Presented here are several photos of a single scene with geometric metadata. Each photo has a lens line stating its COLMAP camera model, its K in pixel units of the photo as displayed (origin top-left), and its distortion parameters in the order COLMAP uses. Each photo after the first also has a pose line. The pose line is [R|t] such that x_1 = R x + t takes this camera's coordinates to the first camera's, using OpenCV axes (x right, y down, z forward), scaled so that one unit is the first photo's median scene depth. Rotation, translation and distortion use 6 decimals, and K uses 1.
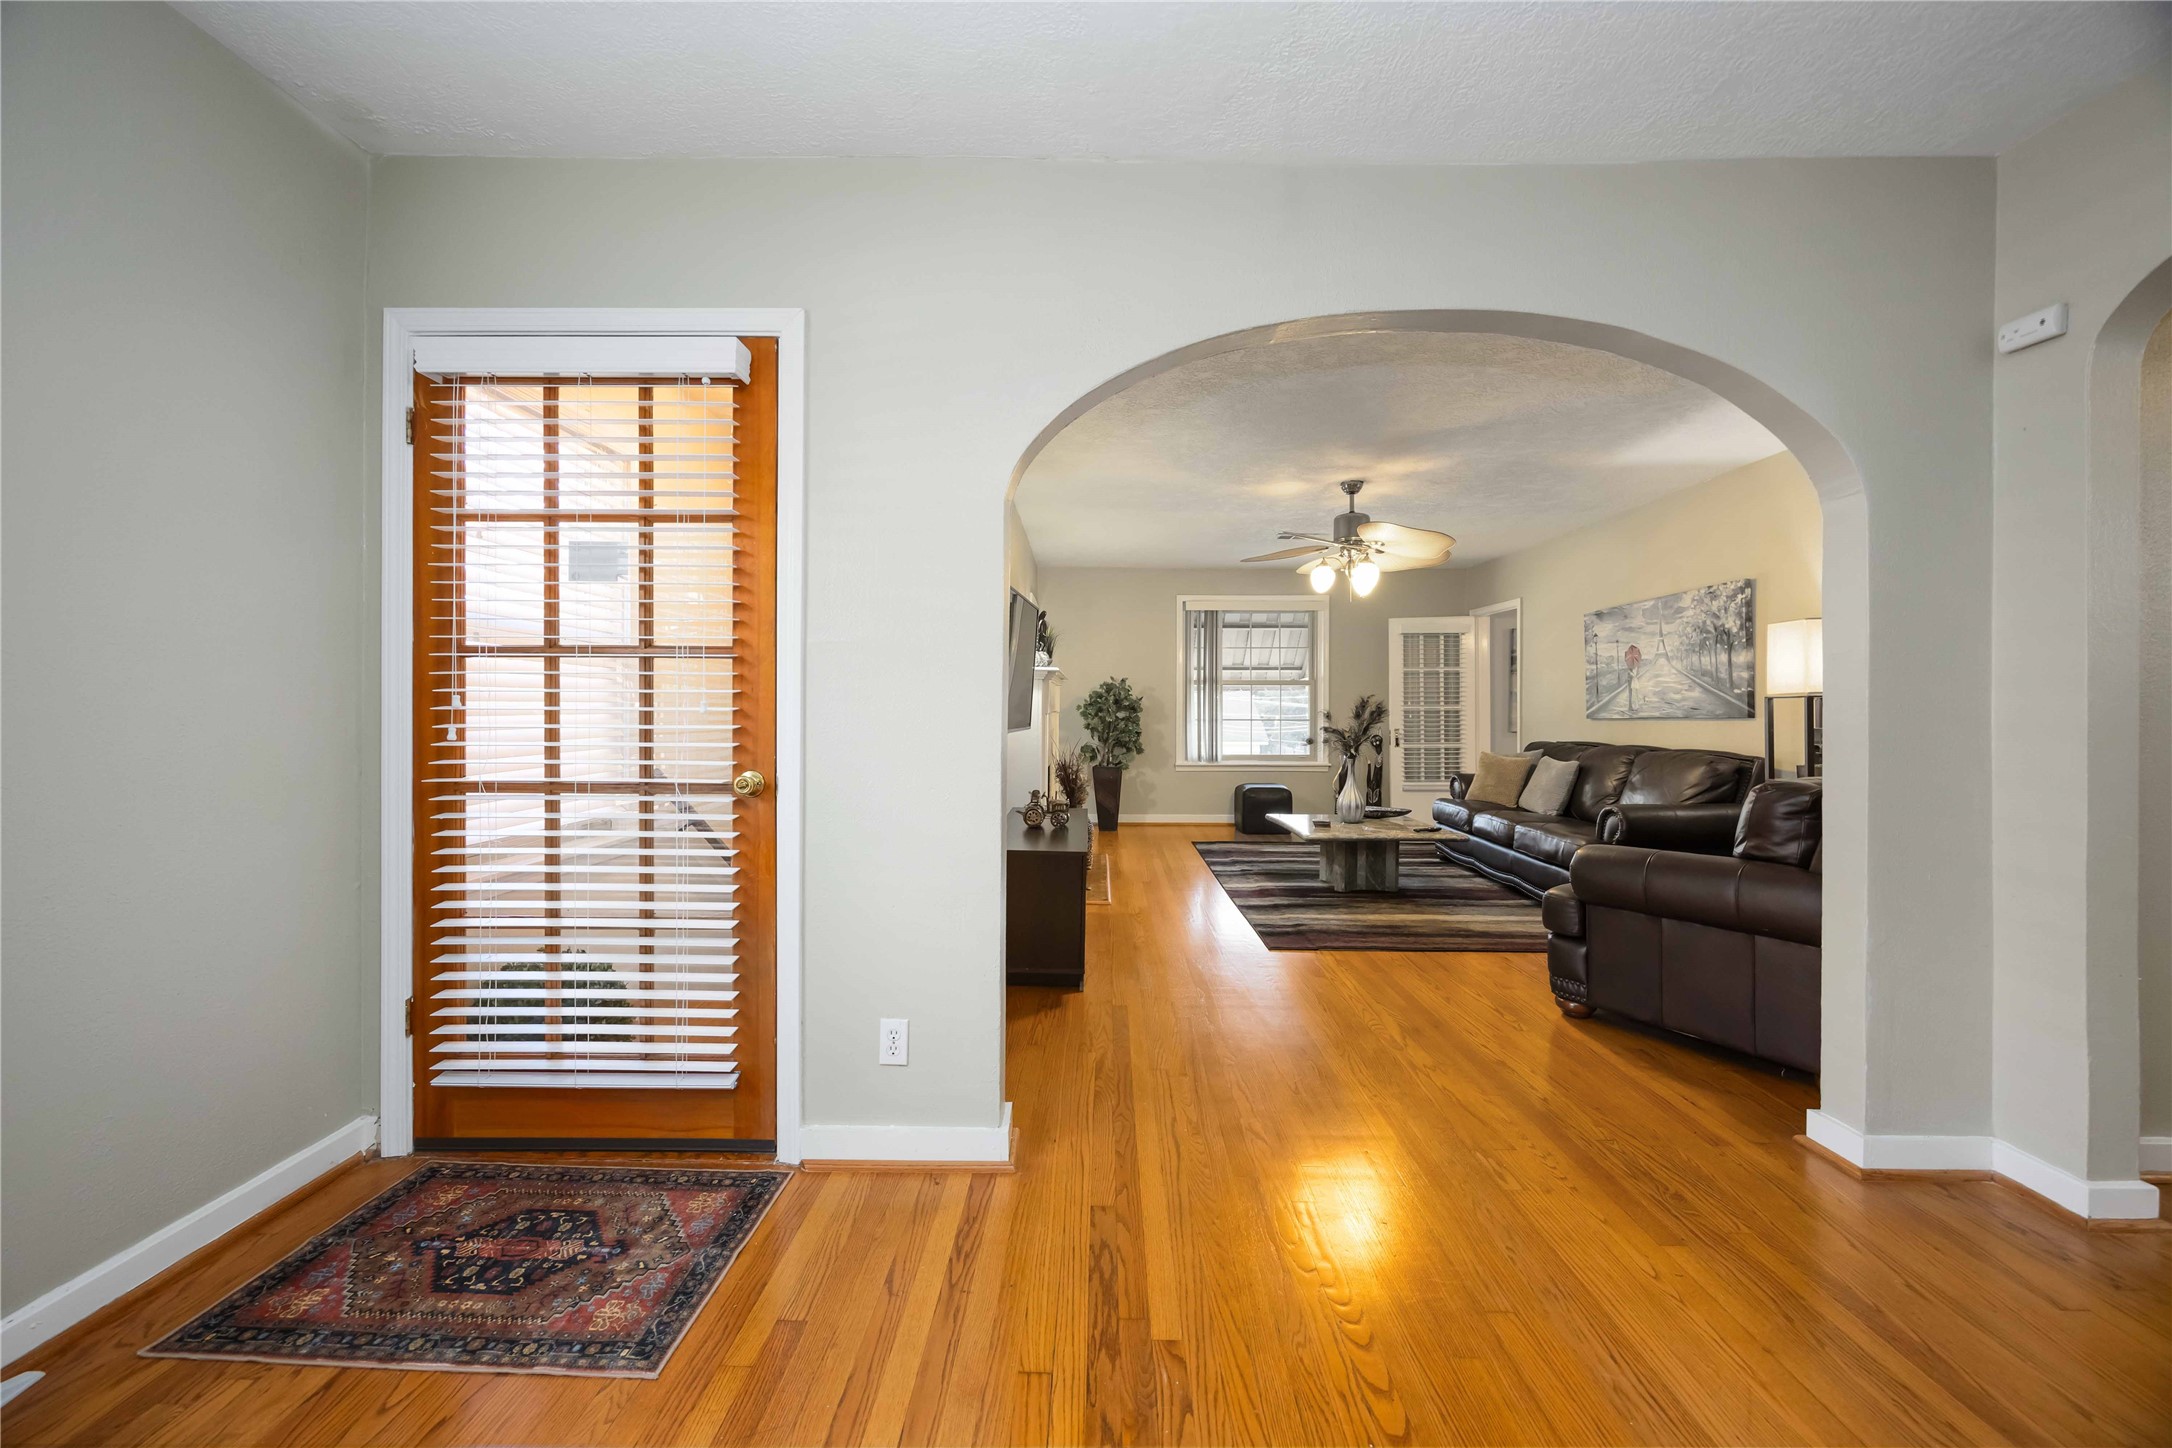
lens RADIAL K [[826.5, 0, 1081.4], [0, 826.5, 713.0], [0, 0, 1]] dist [-0.002423, 0.000007]
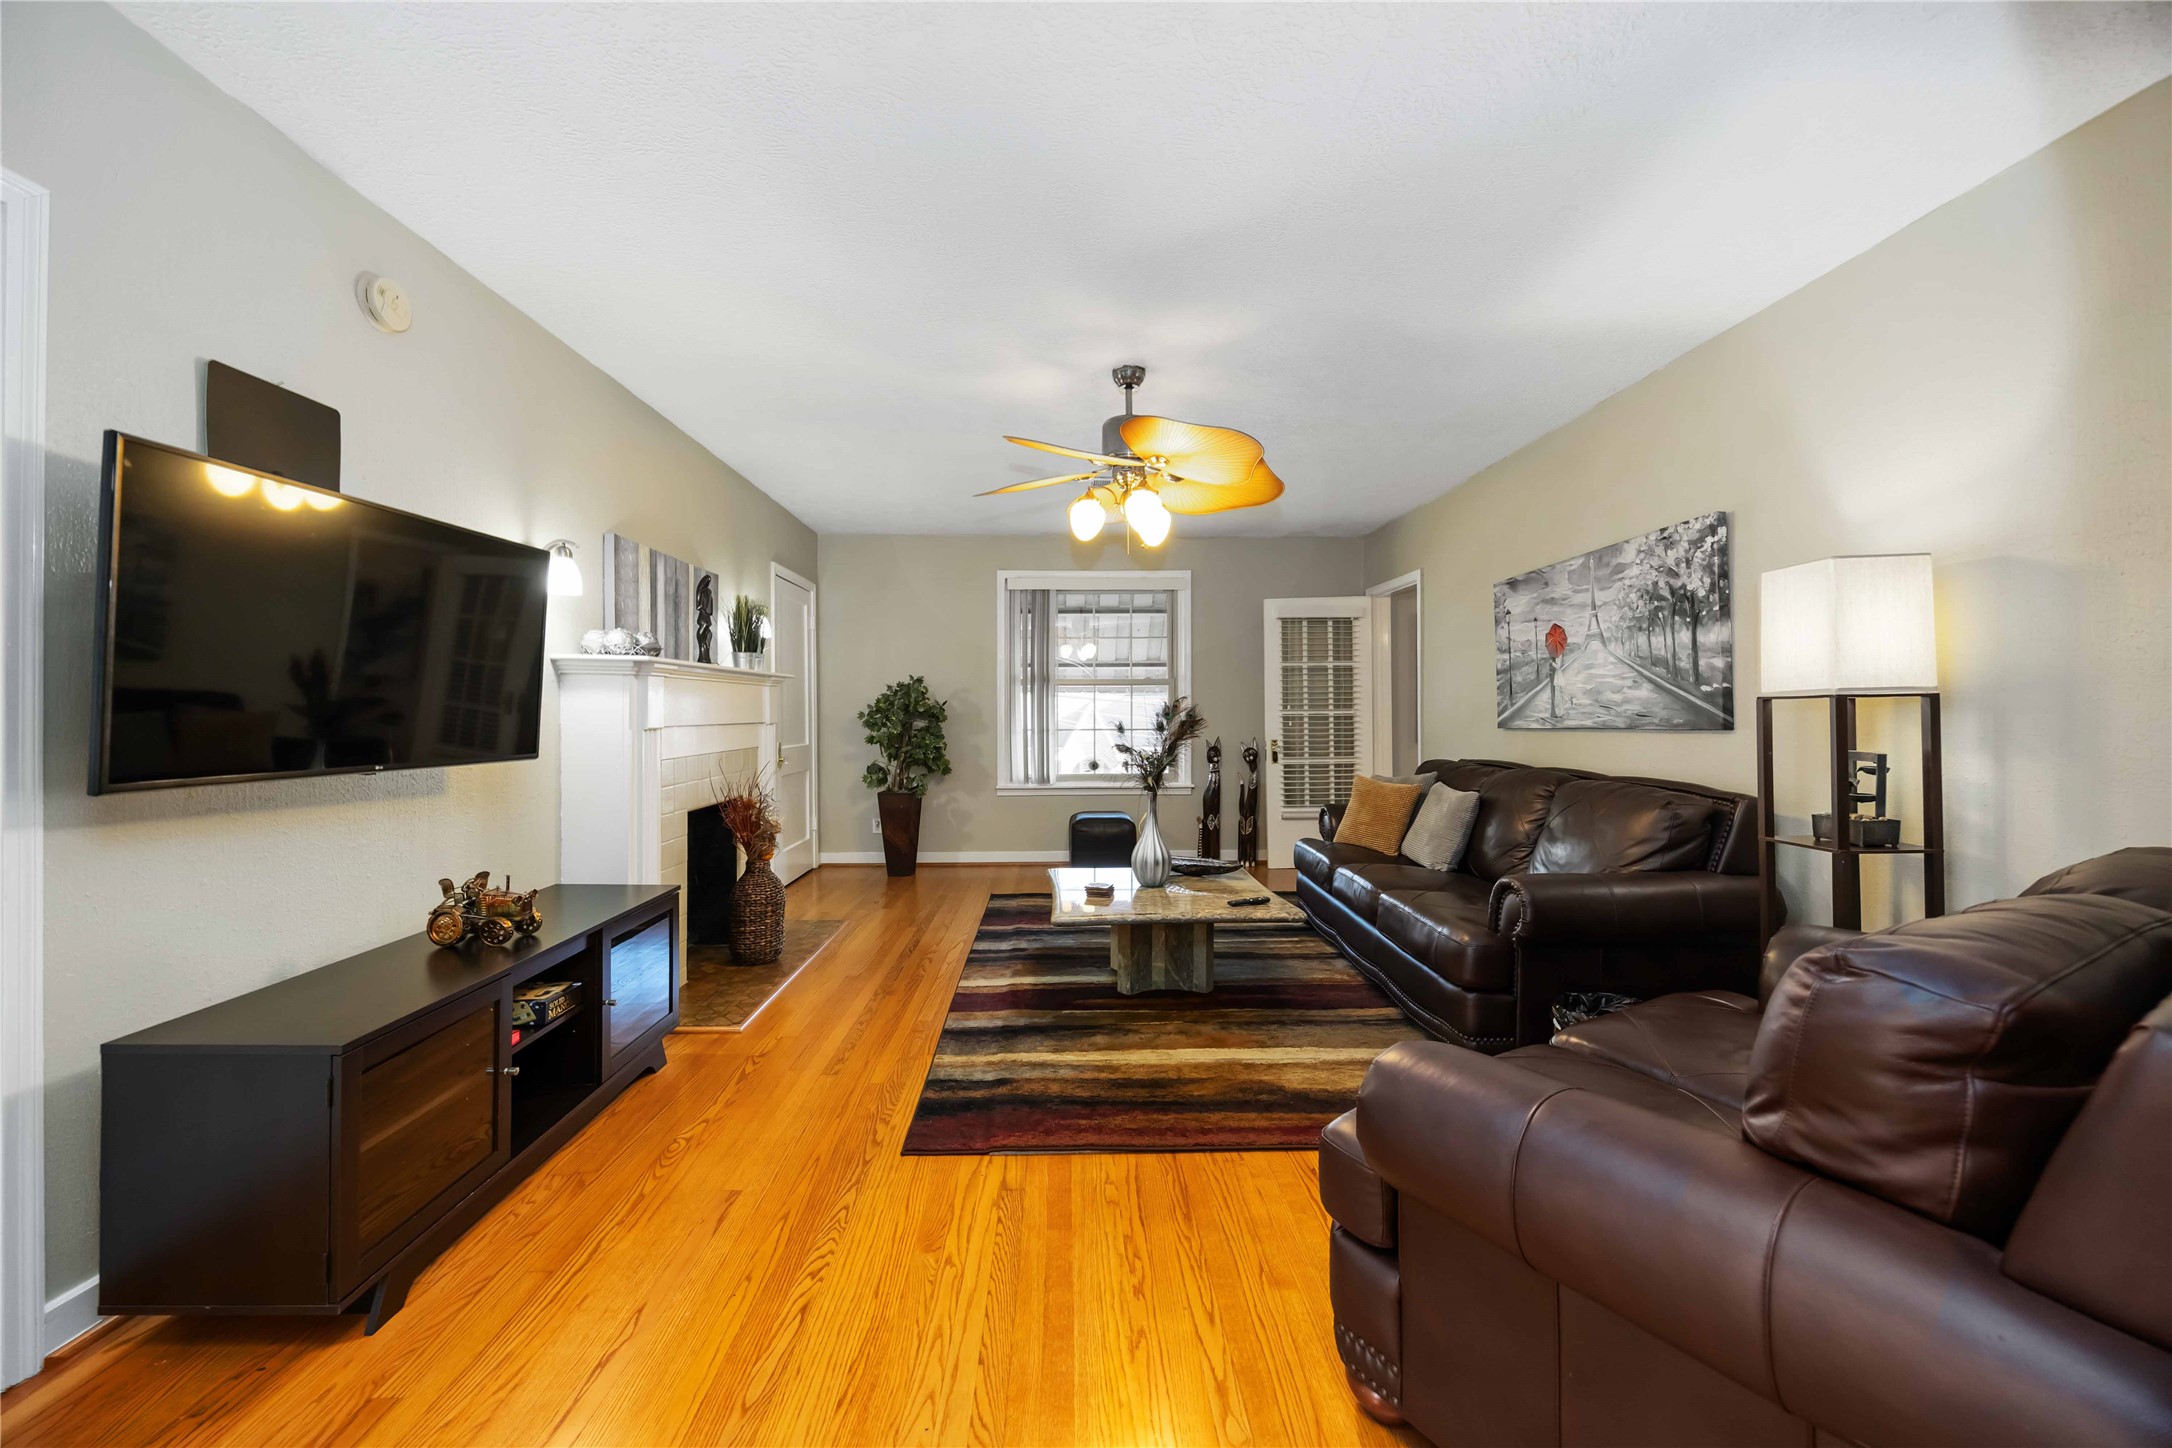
lens RADIAL K [[826.5, 0, 1081.4], [0, 826.5, 713.0], [0, 0, 1]] dist [-0.002423, 0.000007]
pose [[0.999178, -0.005545, 0.040146, 0.252623], [0.005699, 0.999977, -0.003730, -0.006735], [-0.040125, 0.003955, 0.999187, 0.337346]]
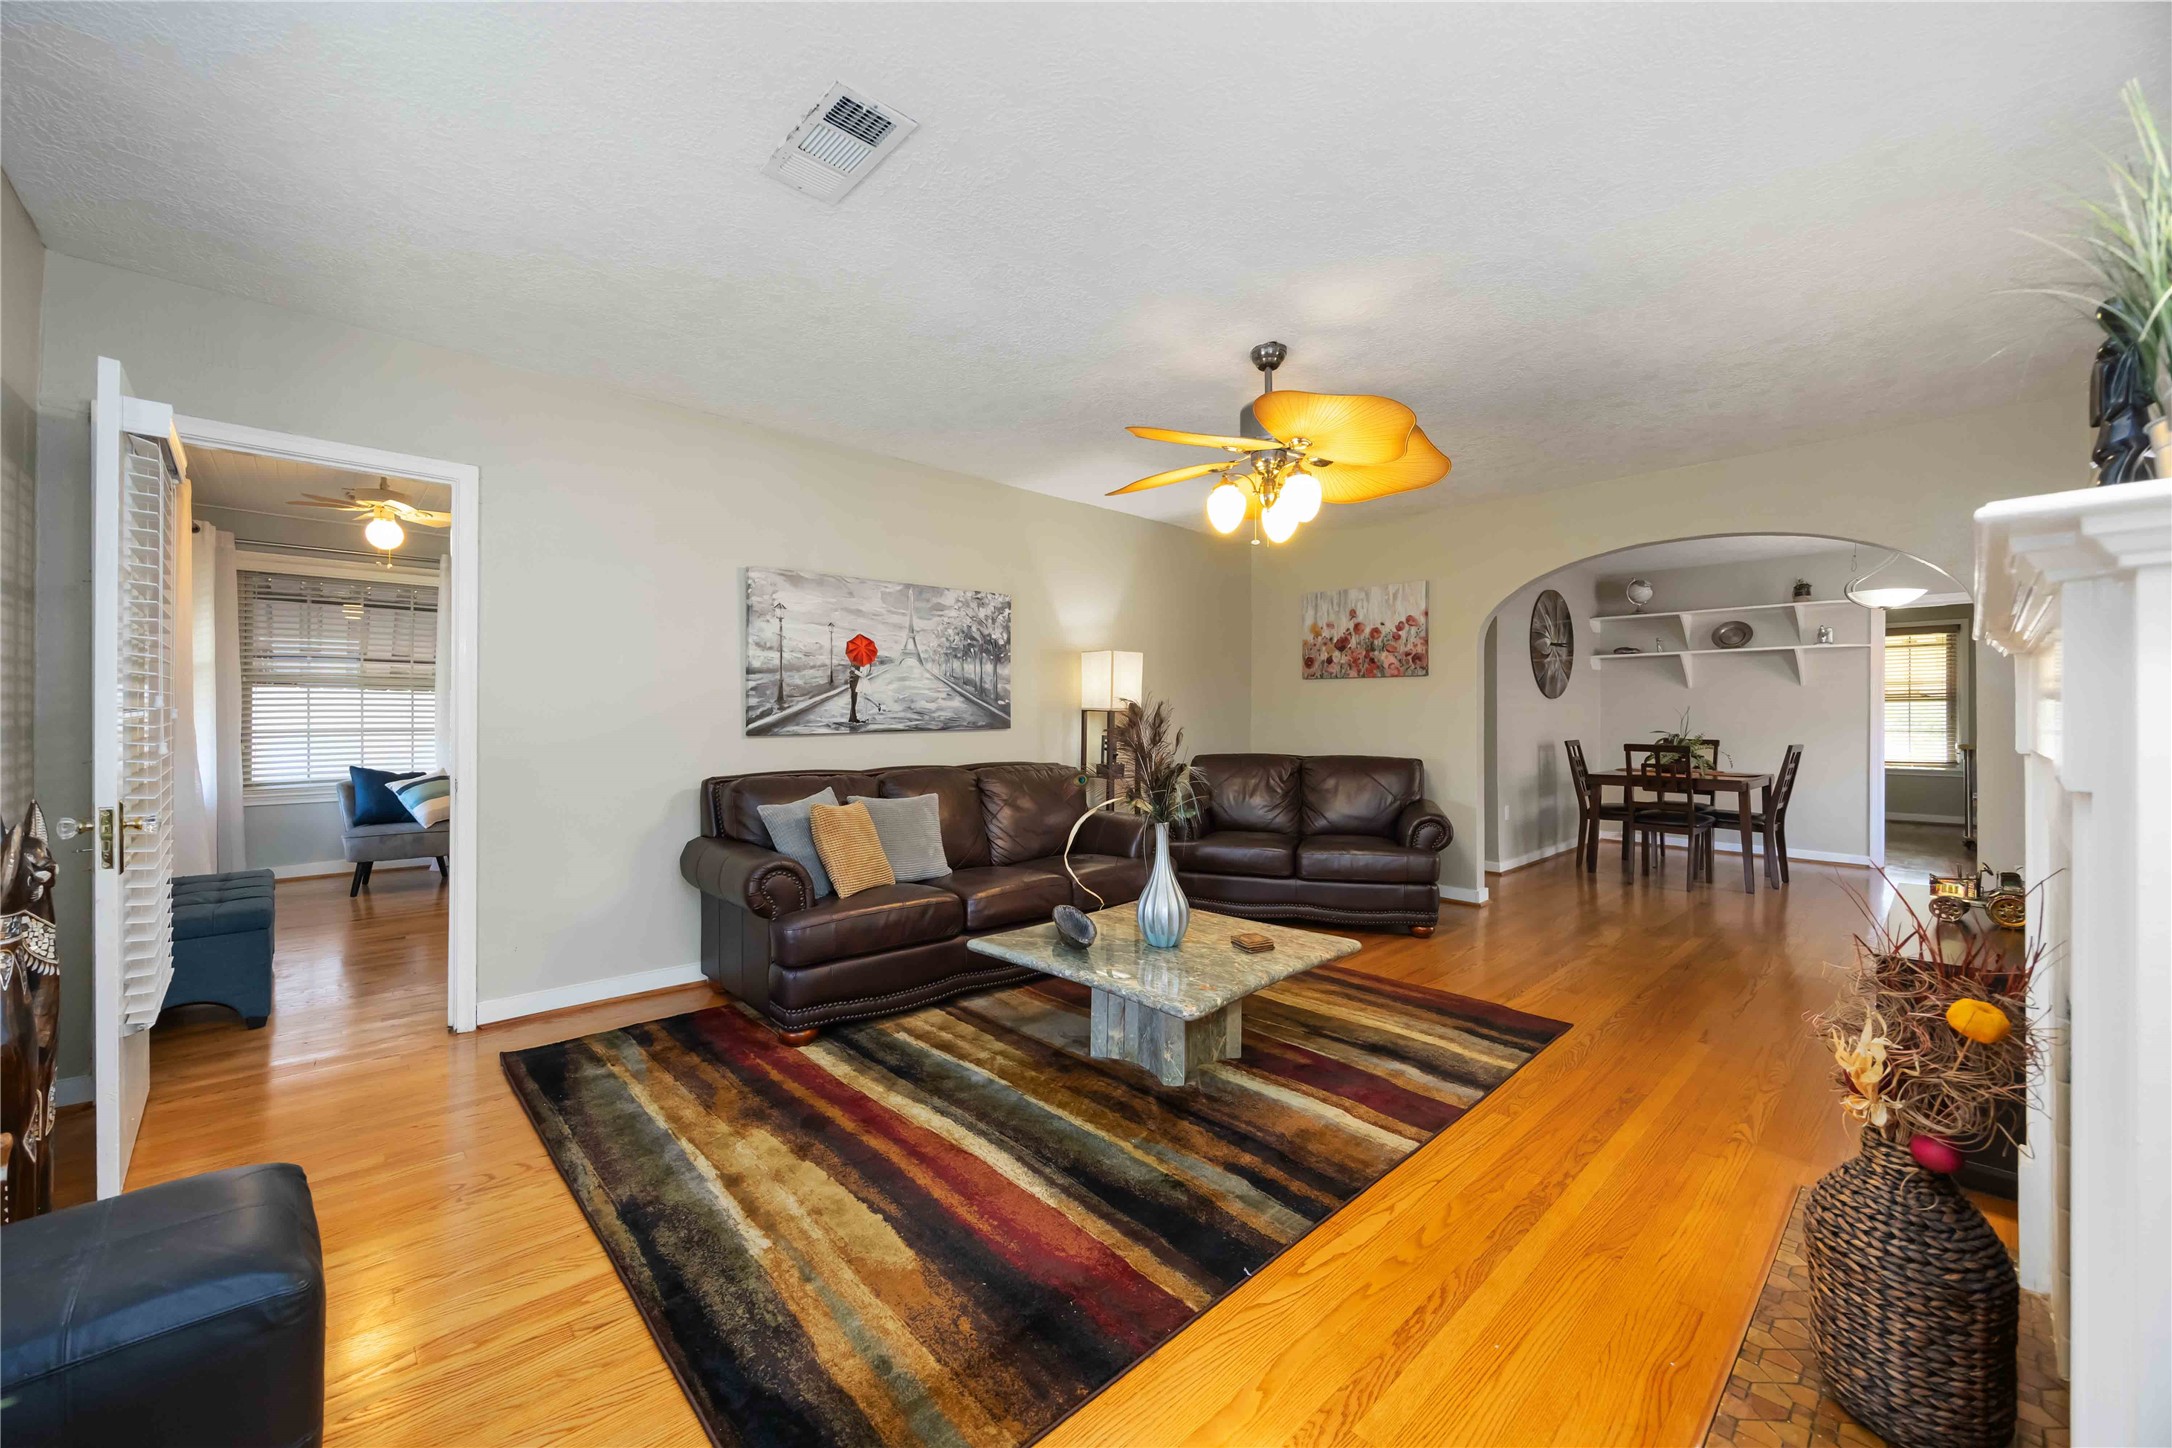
lens RADIAL K [[826.5, 0, 1081.4], [0, 826.5, 713.0], [0, 0, 1]] dist [-0.002423, 0.000007]
pose [[-0.702498, -0.004501, 0.711672, -0.003891], [-0.002680, 0.999990, 0.003679, -0.015392], [-0.711681, 0.000677, -0.702503, 1.464740]]
